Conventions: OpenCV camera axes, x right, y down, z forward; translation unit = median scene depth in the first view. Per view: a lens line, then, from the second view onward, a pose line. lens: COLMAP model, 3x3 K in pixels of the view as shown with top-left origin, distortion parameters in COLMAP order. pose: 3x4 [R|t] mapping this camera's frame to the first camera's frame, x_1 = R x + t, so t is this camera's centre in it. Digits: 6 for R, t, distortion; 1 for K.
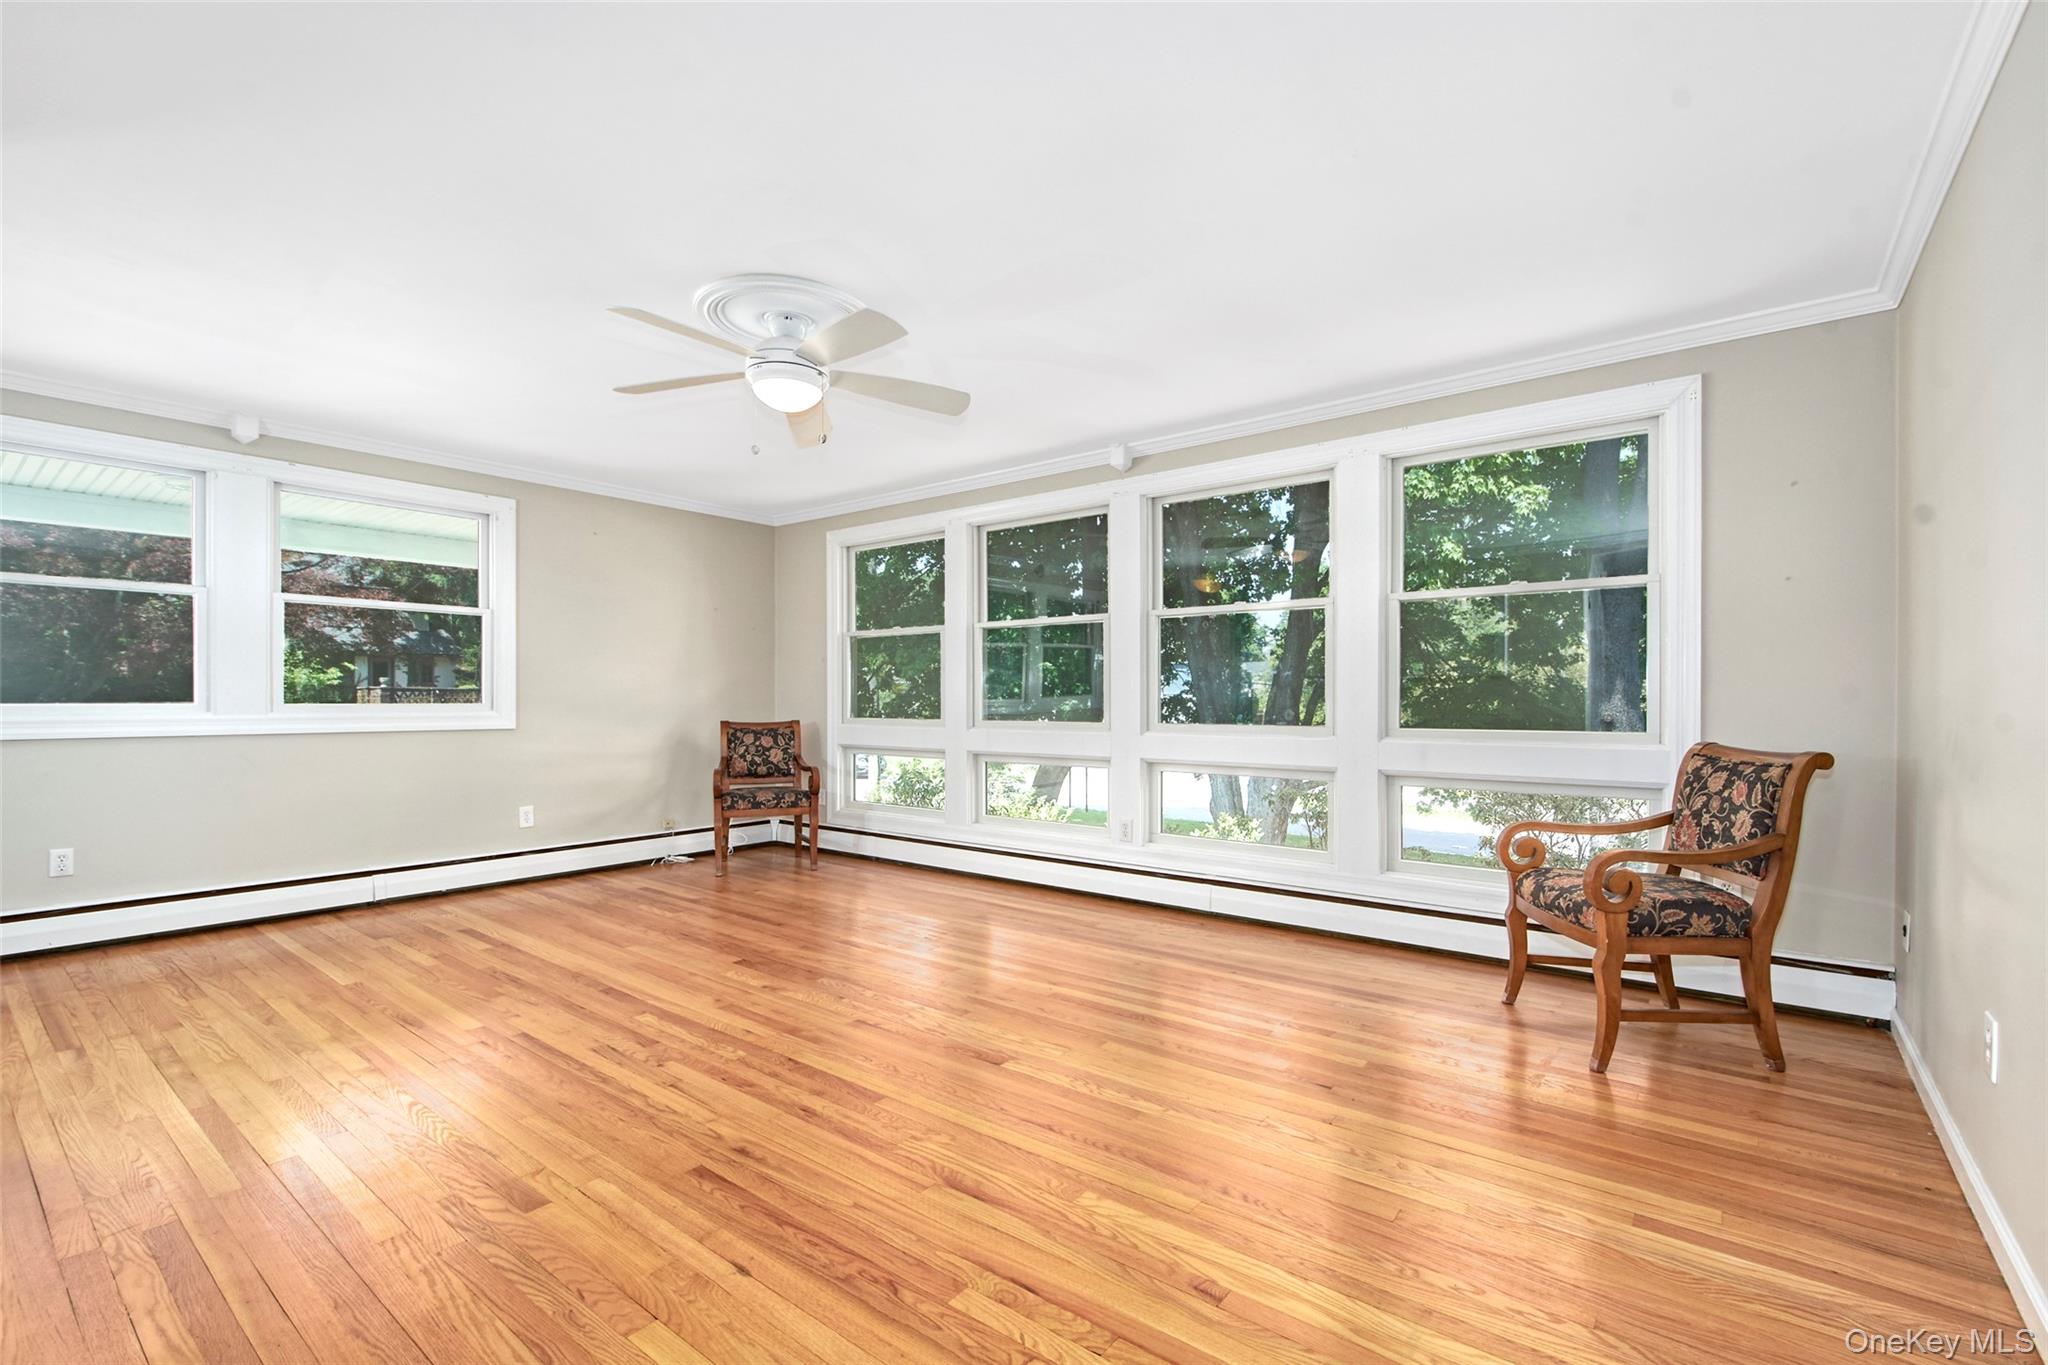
lens RADIAL K [[891.3, 0, 1029.4], [0, 891.3, 702.7], [0, 0, 1]] dist [0.006521, -0.011629]
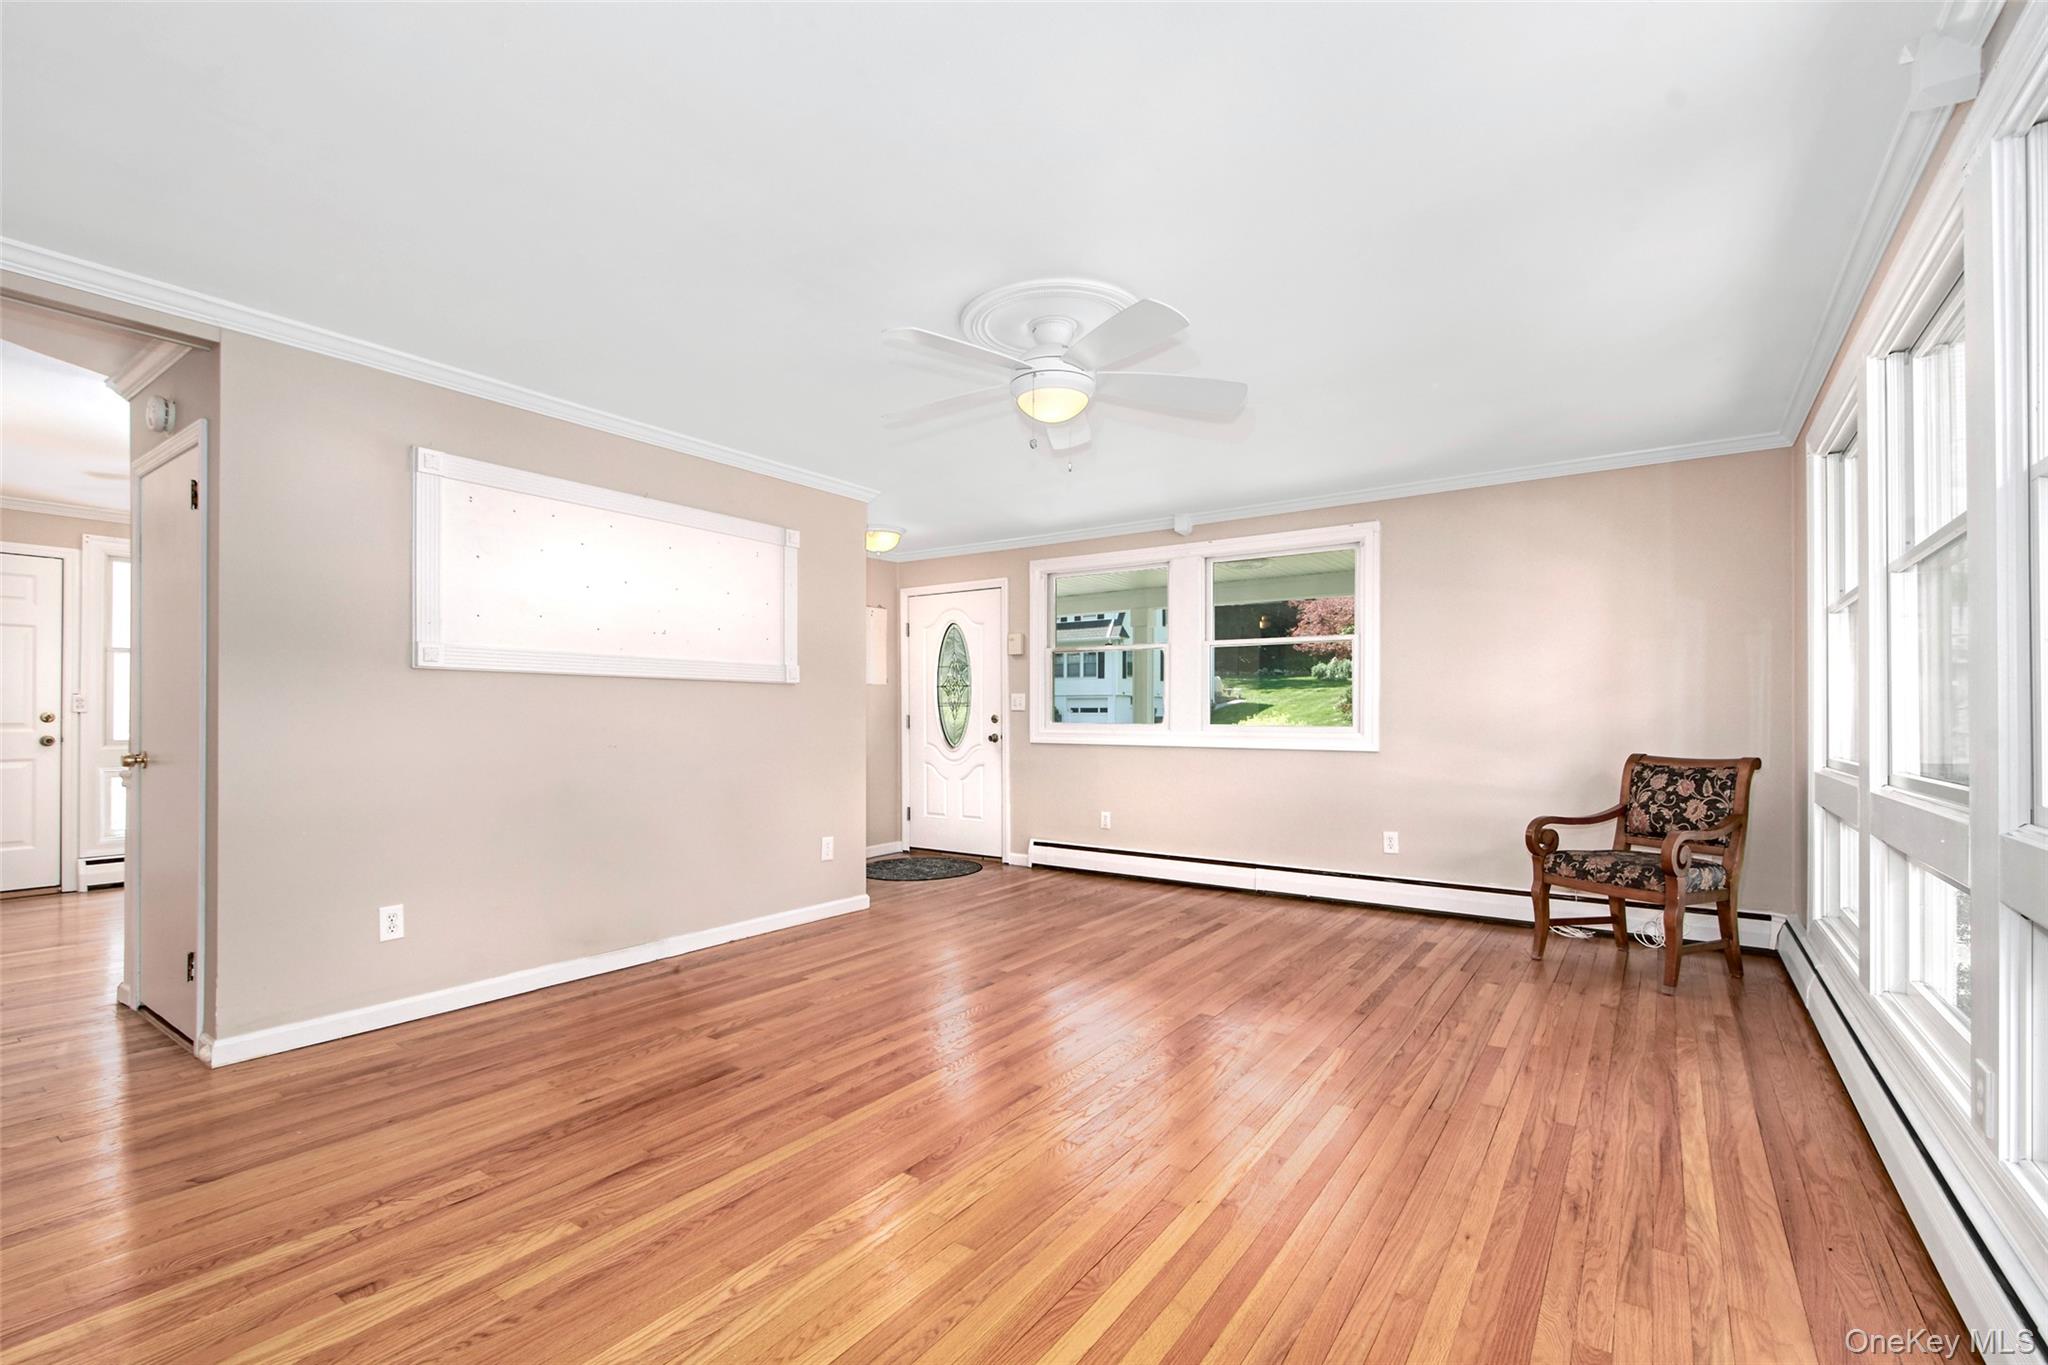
lens RADIAL K [[907.0, 0, 1003.3], [0, 907.0, 711.7], [0, 0, 1]] dist [0.011276, -0.000798]
pose [[0.041815, -0.004744, -0.999114, 0.590978], [-0.005787, 0.999971, -0.004991, -0.010501], [0.999109, 0.005991, 0.041786, 0.767684]]
